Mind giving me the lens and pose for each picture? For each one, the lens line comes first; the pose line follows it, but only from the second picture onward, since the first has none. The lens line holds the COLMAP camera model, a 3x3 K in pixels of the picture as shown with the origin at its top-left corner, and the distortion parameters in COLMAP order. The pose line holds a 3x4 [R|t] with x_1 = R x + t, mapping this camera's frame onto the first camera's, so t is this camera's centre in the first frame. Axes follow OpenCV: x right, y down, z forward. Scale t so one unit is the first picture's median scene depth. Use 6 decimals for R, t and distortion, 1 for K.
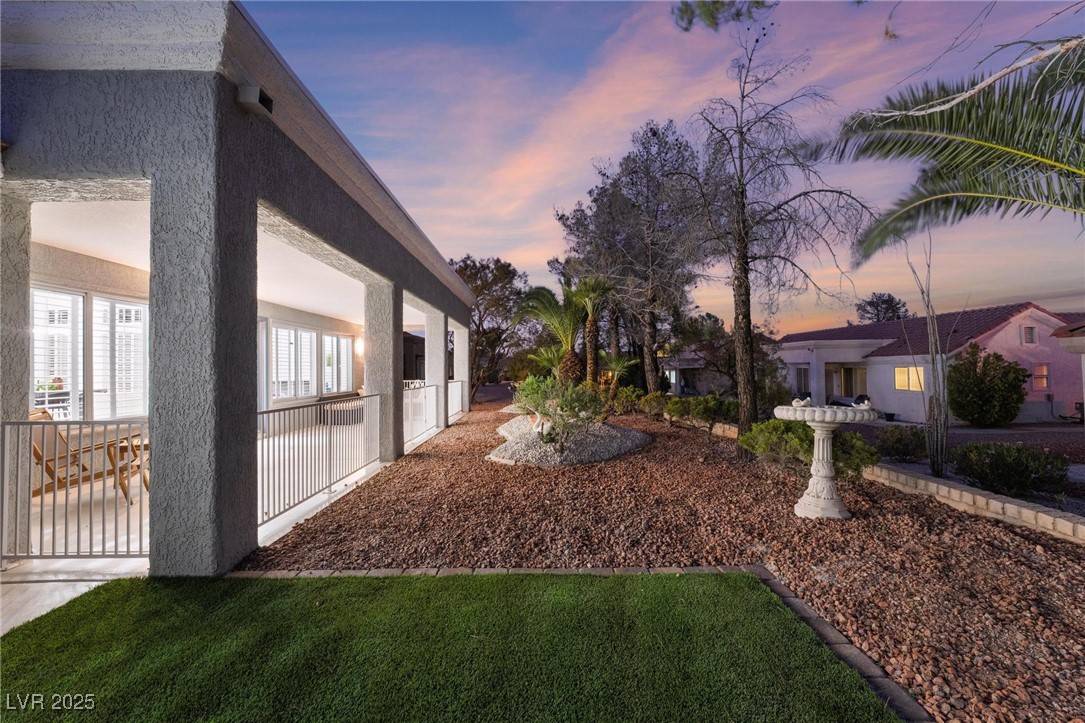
lens RADIAL K [[450.5, 0, 544.5], [0, 450.5, 358.2], [0, 0, 1]] dist [-0.000823, -0.000169]
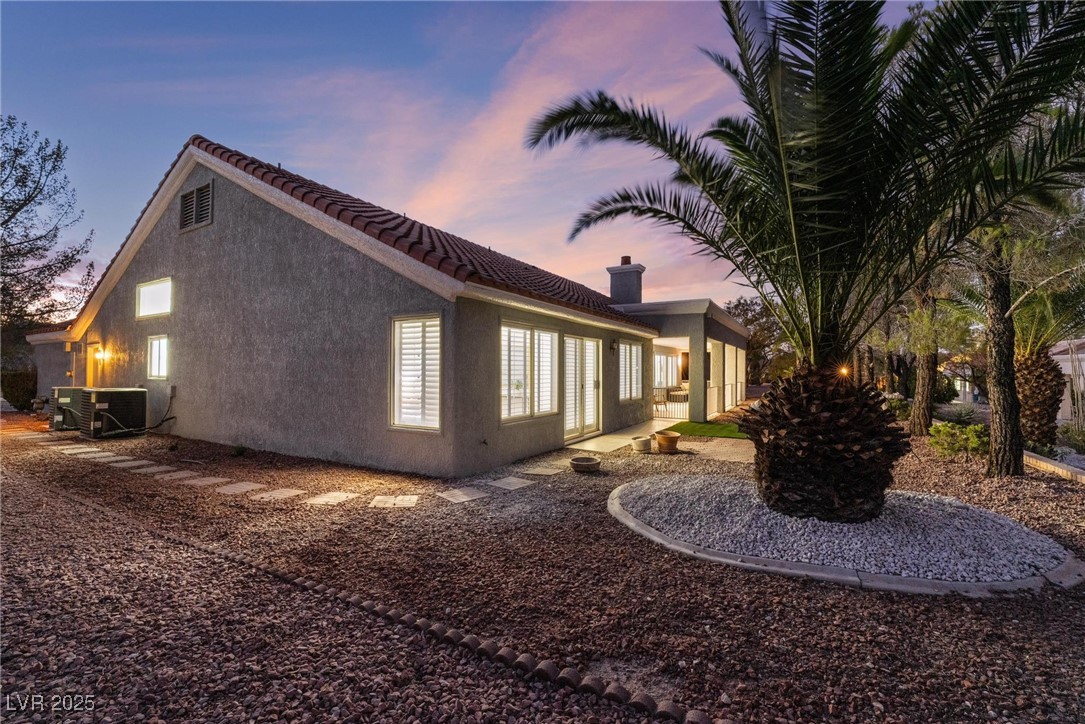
lens RADIAL K [[435.4, 0, 543.4], [0, 435.4, 368.8], [0, 0, 1]] dist [-0.000676, -0.000096]
pose [[0.851901, 0.014496, -0.523502, 0.082044], [-0.002462, 0.999717, 0.023675, -0.074817], [0.523697, -0.018880, 0.851696, -1.582608]]
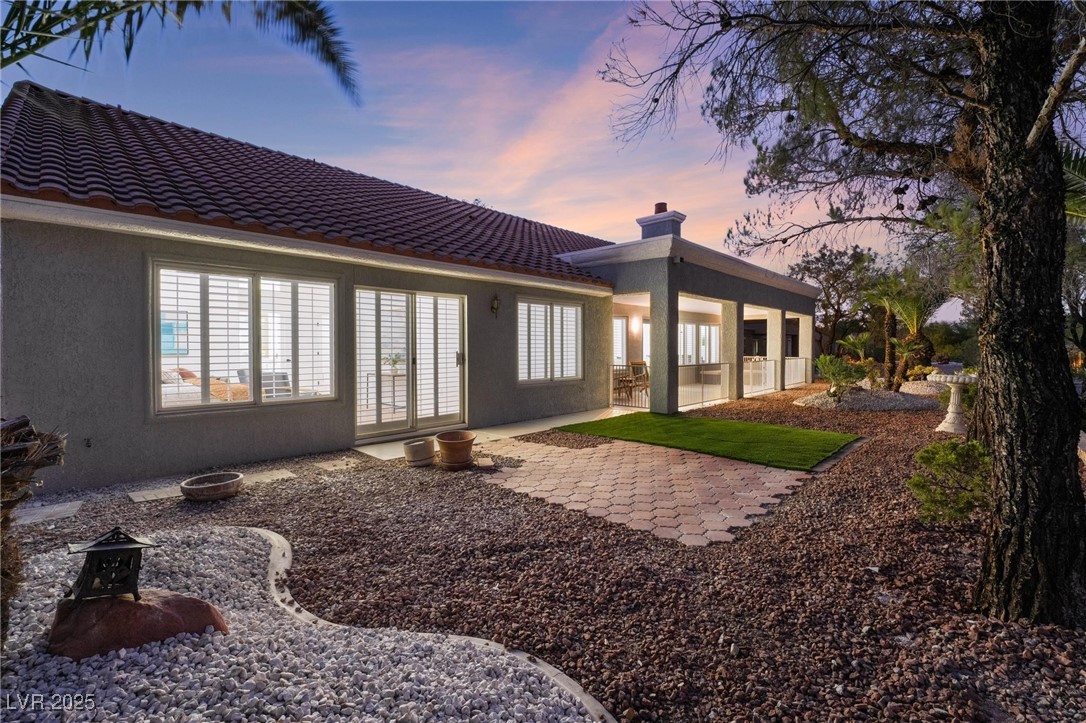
lens RADIAL K [[450.9, 0, 545.0], [0, 450.9, 358.2], [0, 0, 1]] dist [-0.000823, -0.000169]
pose [[0.705955, 0.025984, -0.707780, 0.396684], [0.011841, 0.998754, 0.048477, -0.037629], [0.708158, -0.042603, 0.704768, -0.809917]]
